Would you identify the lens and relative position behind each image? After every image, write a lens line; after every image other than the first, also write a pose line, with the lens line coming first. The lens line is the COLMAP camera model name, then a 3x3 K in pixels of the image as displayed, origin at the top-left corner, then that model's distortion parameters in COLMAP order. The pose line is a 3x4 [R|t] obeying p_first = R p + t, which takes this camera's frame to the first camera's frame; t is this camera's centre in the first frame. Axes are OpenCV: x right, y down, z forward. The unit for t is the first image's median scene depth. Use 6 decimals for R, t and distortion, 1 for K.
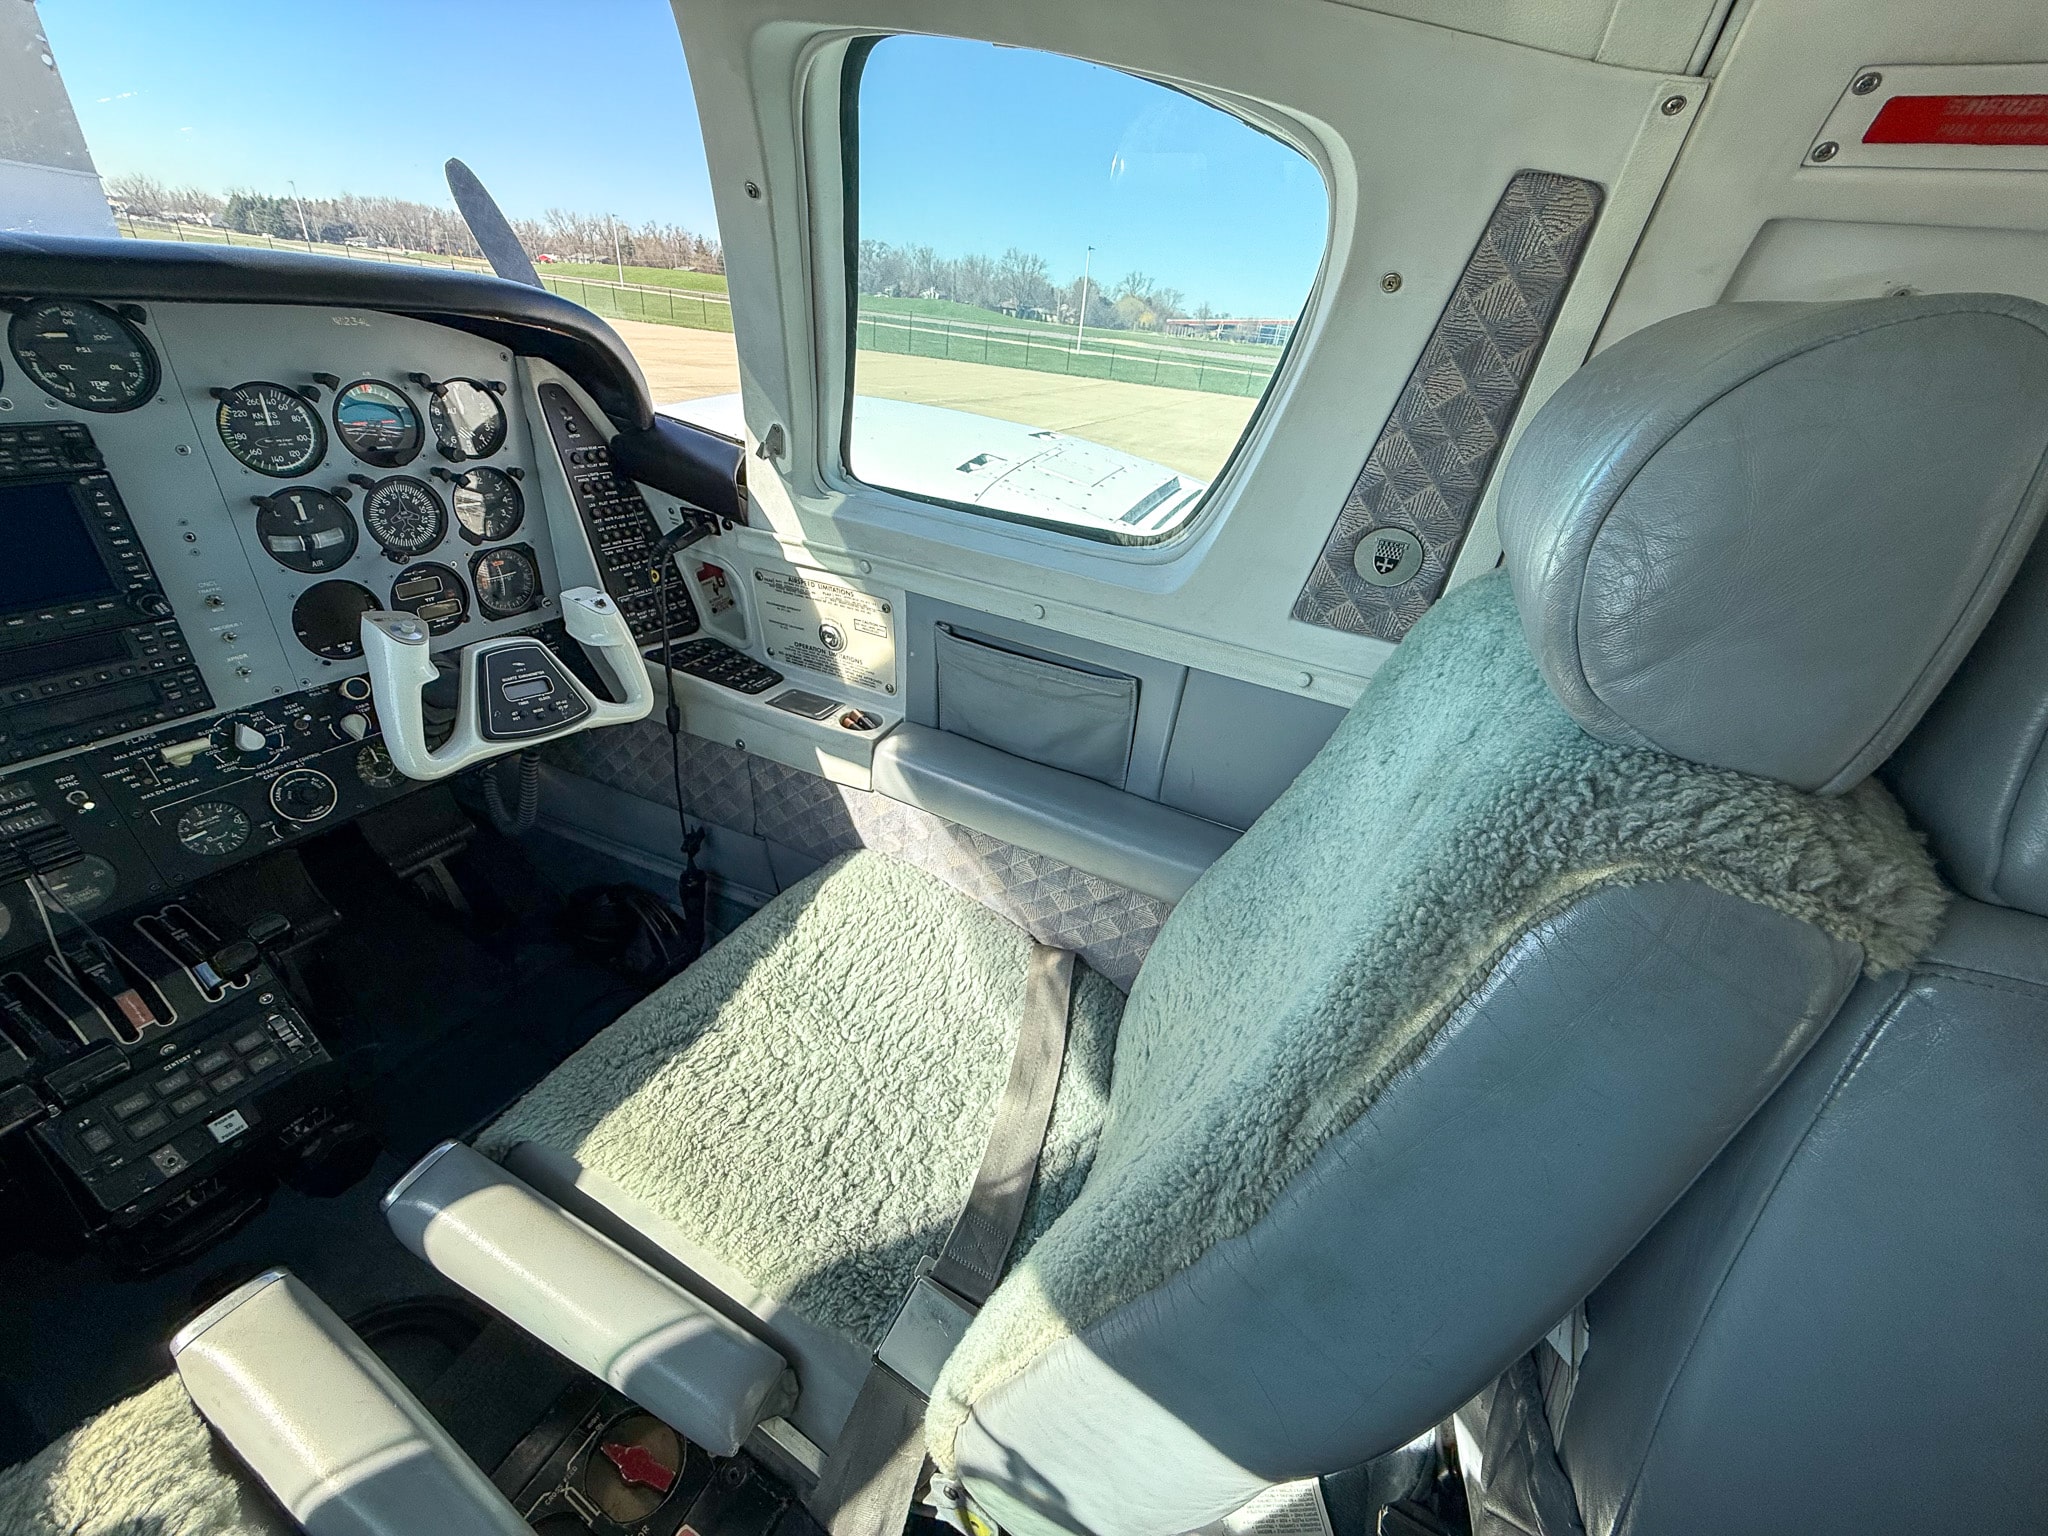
lens RADIAL K [[815.3, 0, 1019.1], [0, 815.3, 768.8], [0, 0, 1]] dist [0.001193, -0.000351]
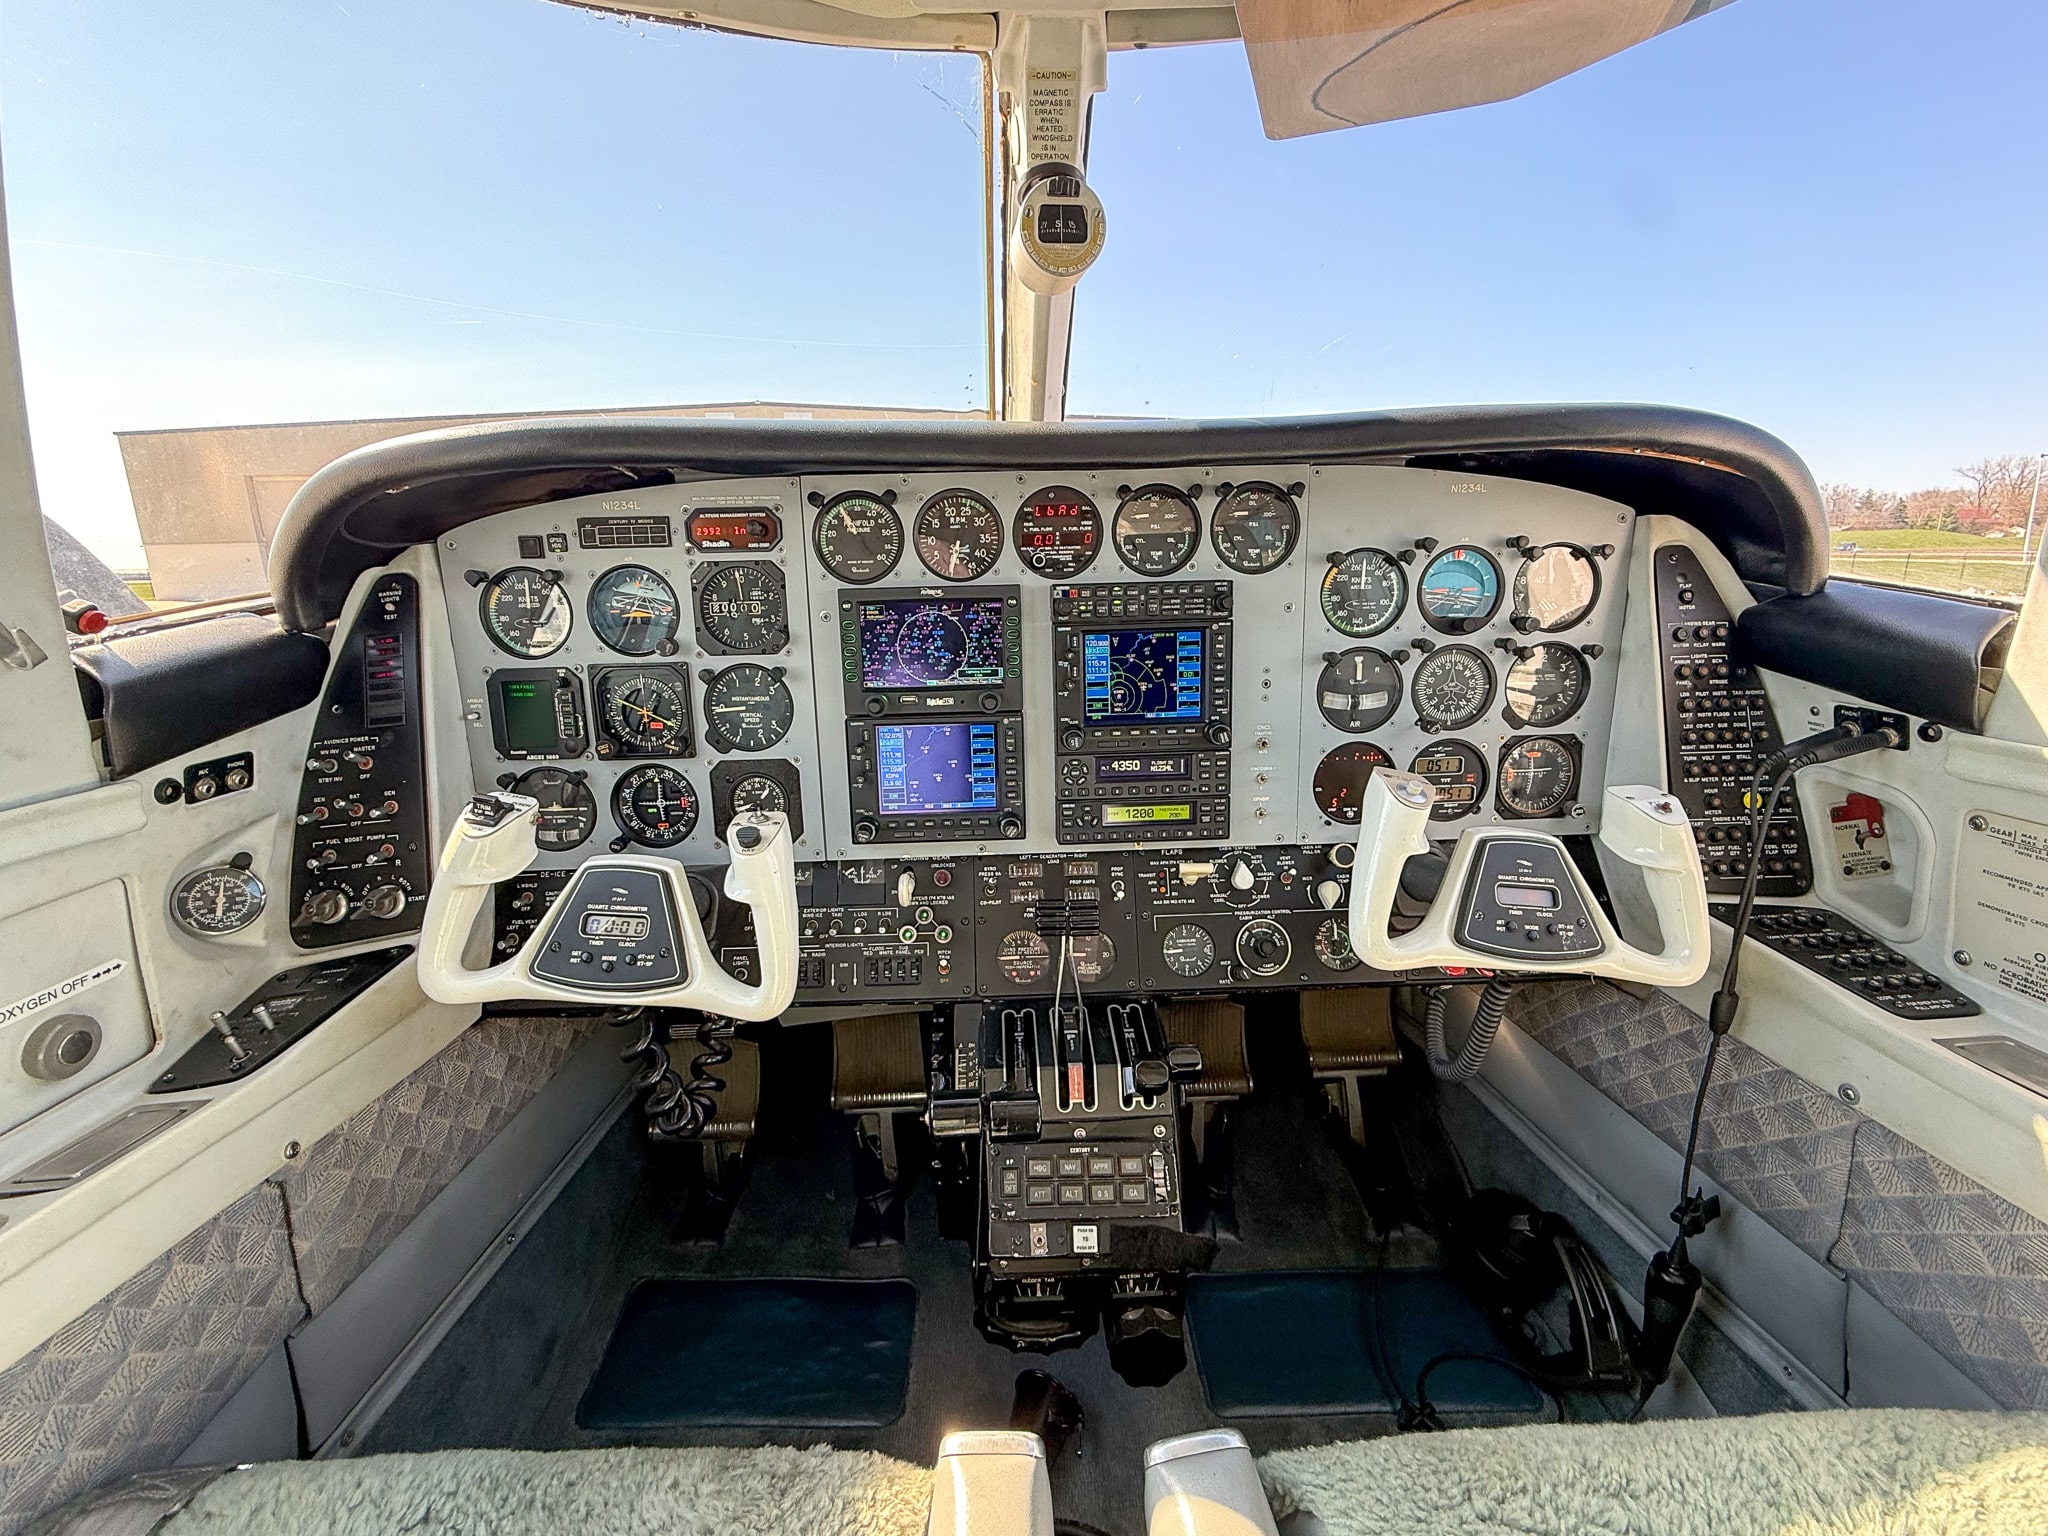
lens RADIAL K [[872.7, 0, 1016.1], [0, 872.7, 767.7], [0, 0, 1]] dist [0.000231, -0.000317]
pose [[0.472075, 0.101930, -0.875646, -0.133046], [-0.369461, 0.924726, -0.091539, 0.038717], [0.800402, 0.366731, 0.474199, 0.199305]]
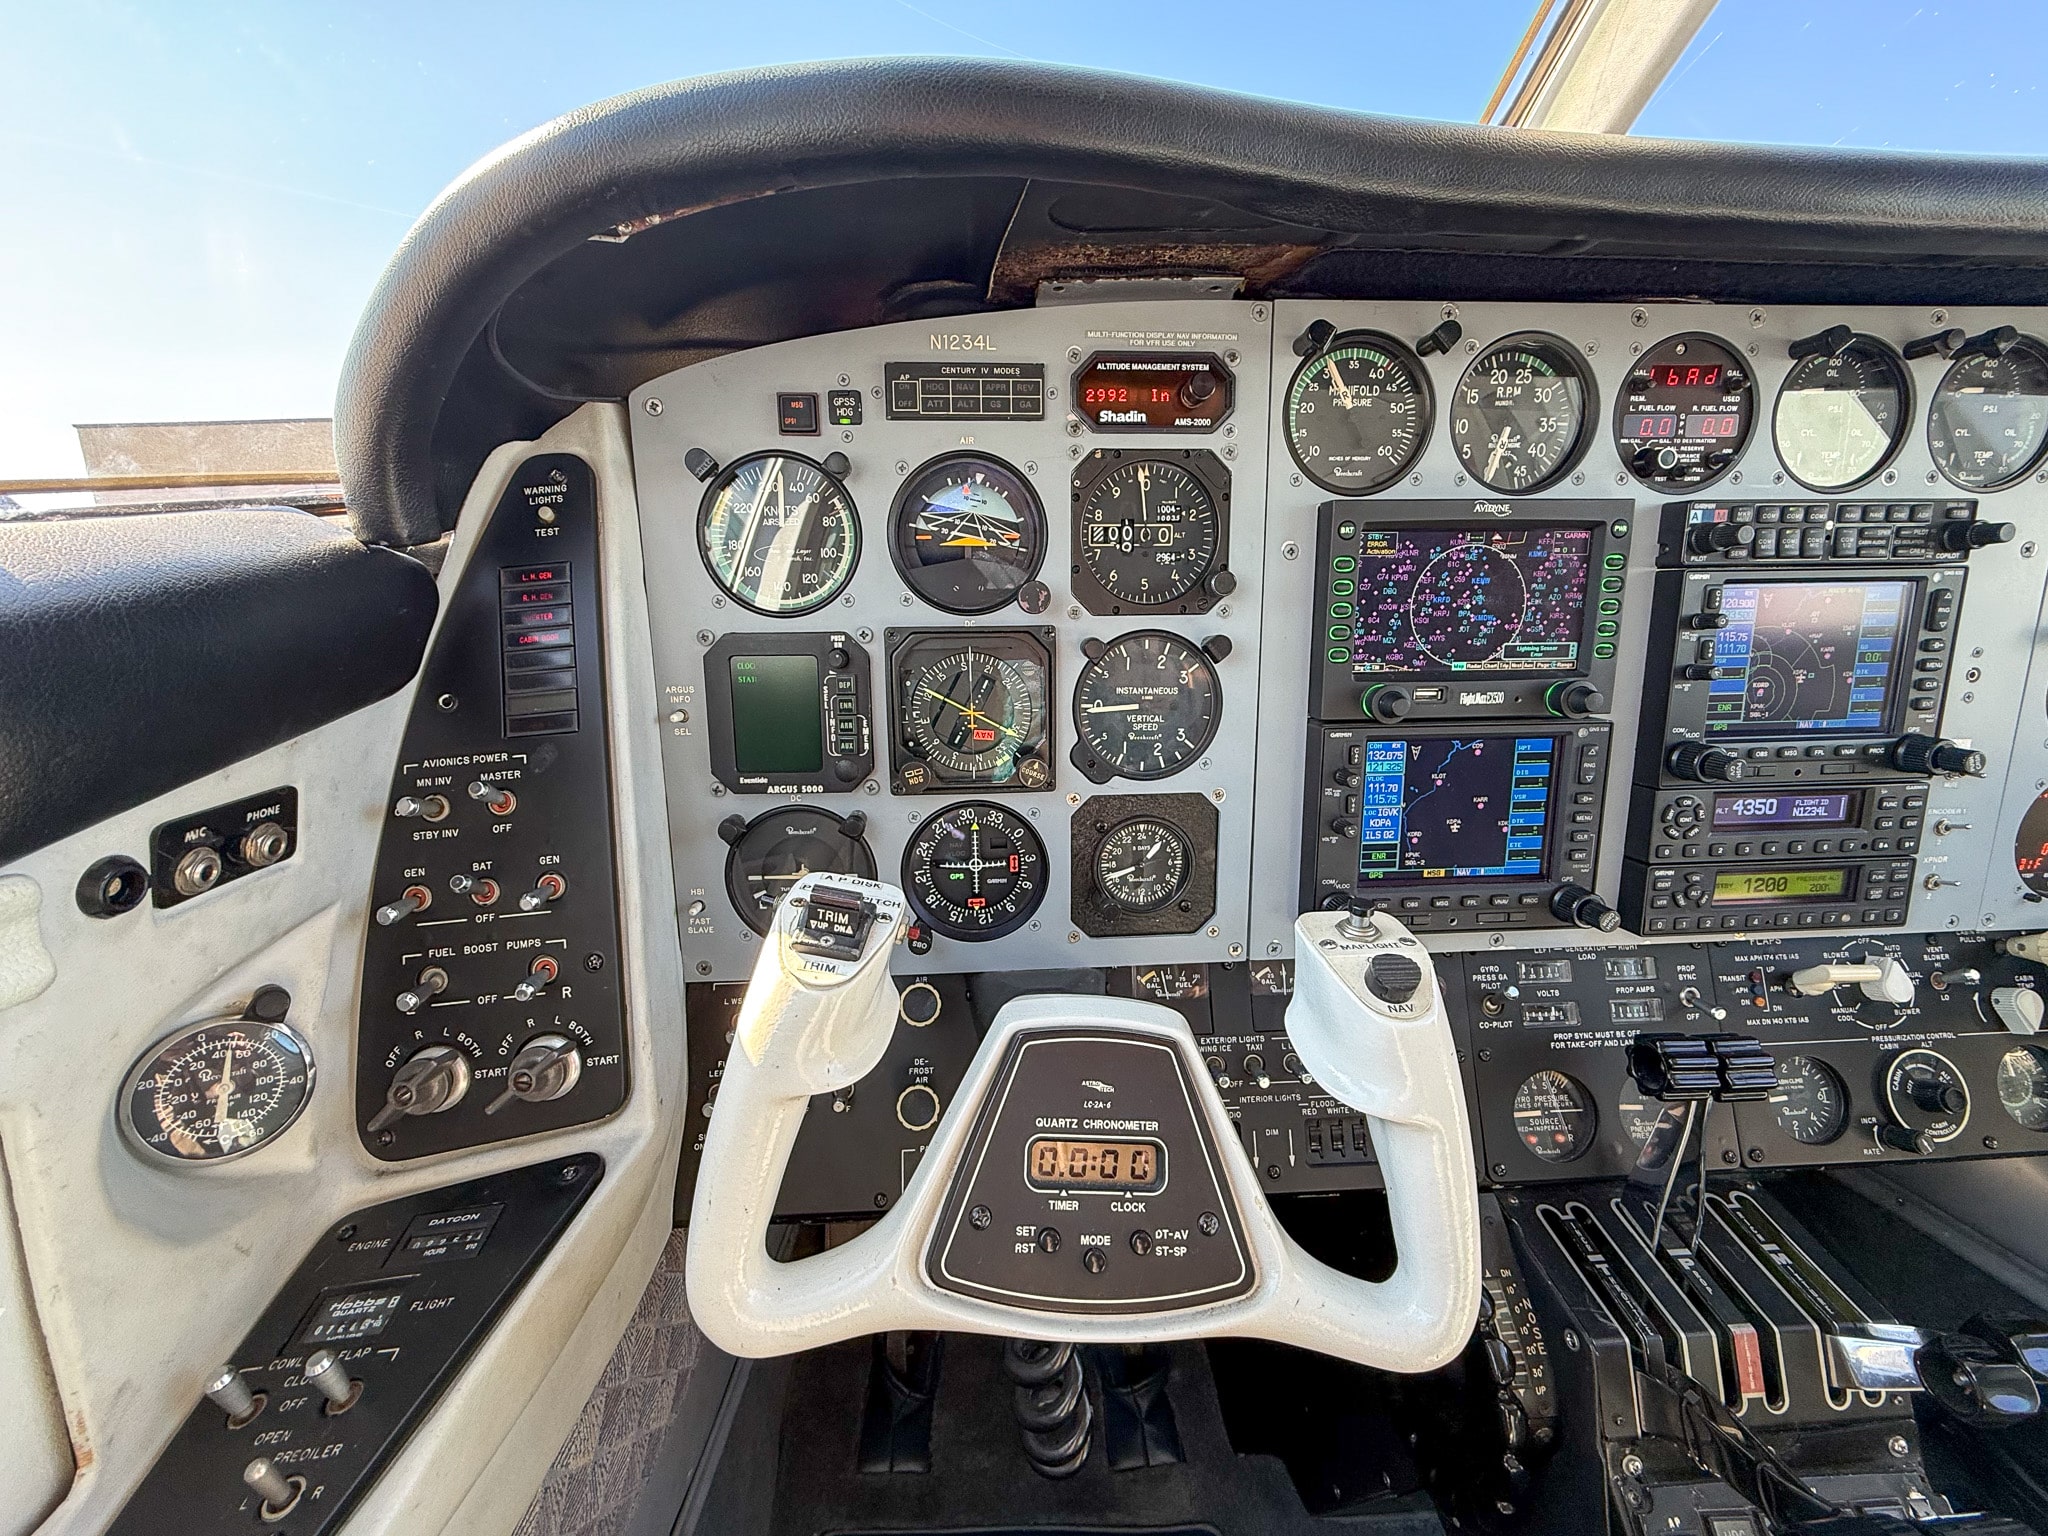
lens RADIAL K [[852.6, 0, 1016.7], [0, 852.6, 767.8], [0, 0, 1]] dist [-0.000514, 0.000112]
pose [[0.501790, 0.100323, -0.859152, -0.691206], [-0.371558, 0.921947, -0.109354, 0.127569], [0.781122, 0.374098, 0.499900, 0.068061]]
